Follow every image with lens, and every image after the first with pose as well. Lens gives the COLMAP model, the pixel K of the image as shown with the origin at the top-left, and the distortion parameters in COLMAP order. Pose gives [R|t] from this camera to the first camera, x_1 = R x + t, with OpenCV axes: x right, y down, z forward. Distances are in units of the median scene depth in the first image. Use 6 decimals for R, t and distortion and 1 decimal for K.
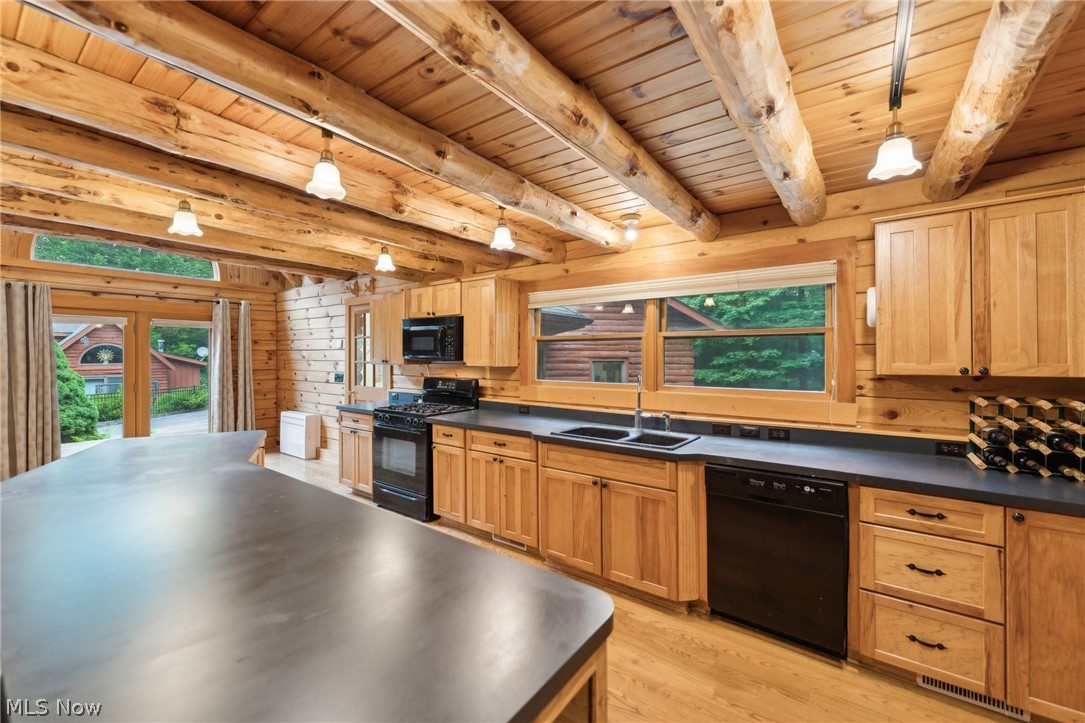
lens RADIAL K [[433.2, 0, 539.3], [0, 433.2, 352.1], [0, 0, 1]] dist [0.000599, 0.000146]
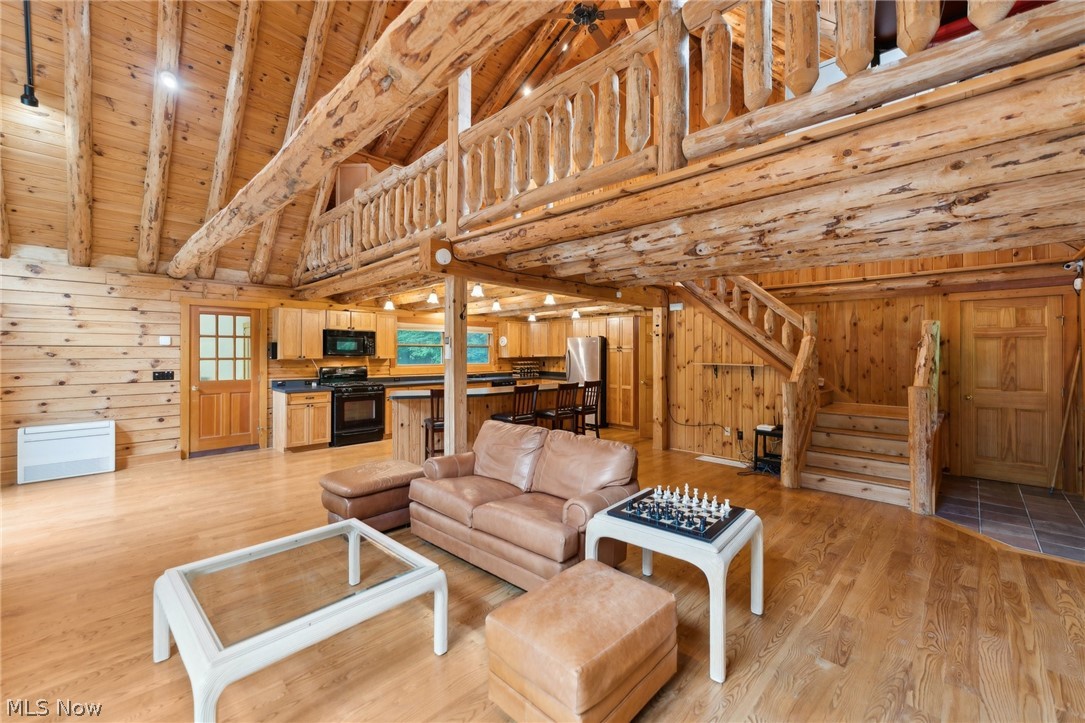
lens RADIAL K [[433.2, 0, 538.3], [0, 433.2, 354.0], [0, 0, 1]] dist [0.000599, 0.000146]
pose [[0.142762, -0.001859, 0.989755, -2.399951], [-0.007870, 0.999964, 0.003013, 0.000843], [-0.989726, -0.008219, 0.142742, 0.049142]]
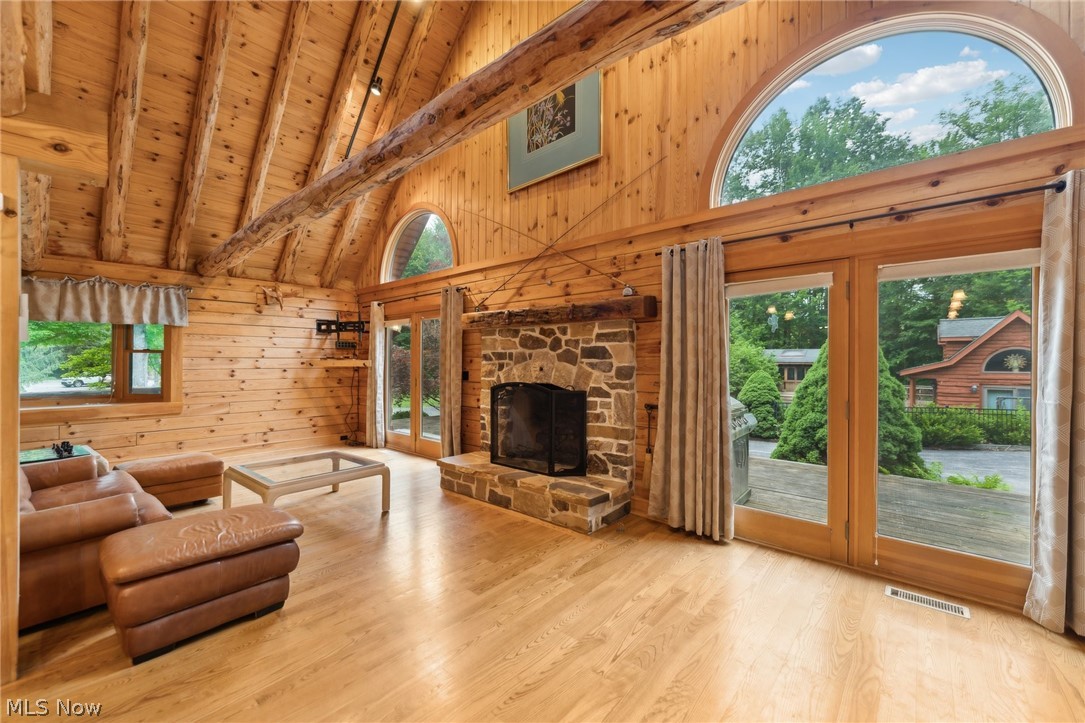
lens RADIAL K [[433.2, 0, 545.6], [0, 433.2, 363.1], [0, 0, 1]] dist [0.000599, 0.000146]
pose [[-0.088505, 0.004027, -0.996068, -0.713669], [-0.000317, 0.999992, 0.004071, 0.045996], [0.996076, 0.000676, -0.088503, 1.227710]]
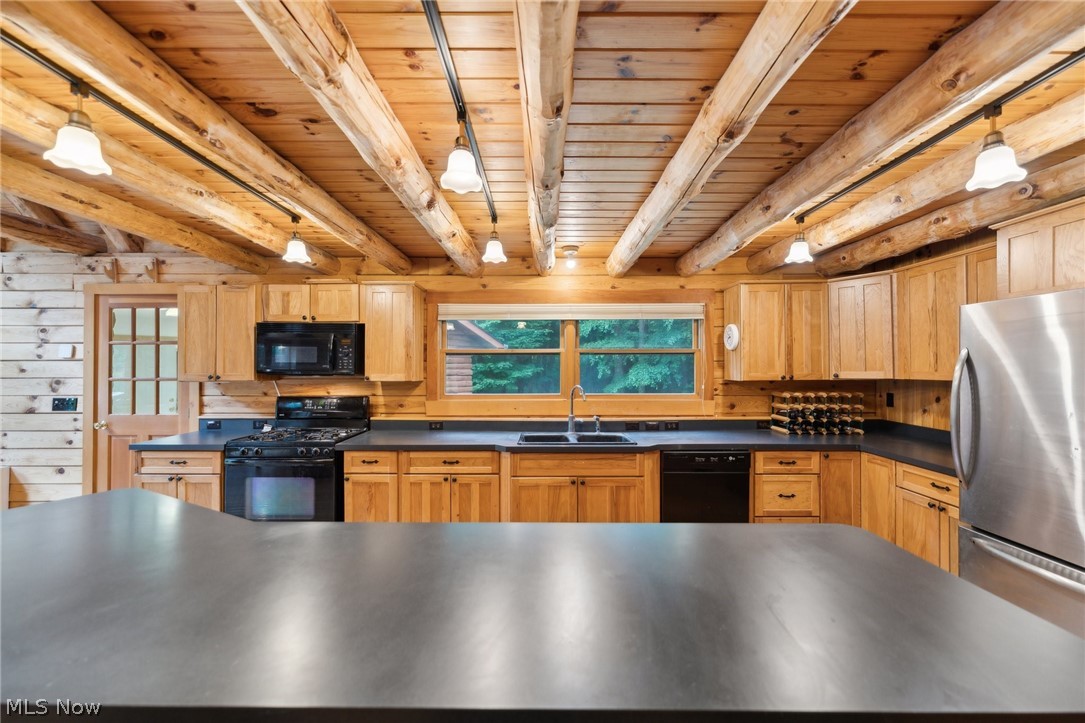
lens RADIAL K [[433.2, 0, 537.7], [0, 433.2, 361.7], [0, 0, 1]] dist [0.000599, 0.000146]
pose [[0.807453, 0.005204, 0.589908, -0.505288], [-0.002513, 0.999982, -0.005383, -0.004433], [-0.589926, 0.002864, 0.807452, 0.118728]]
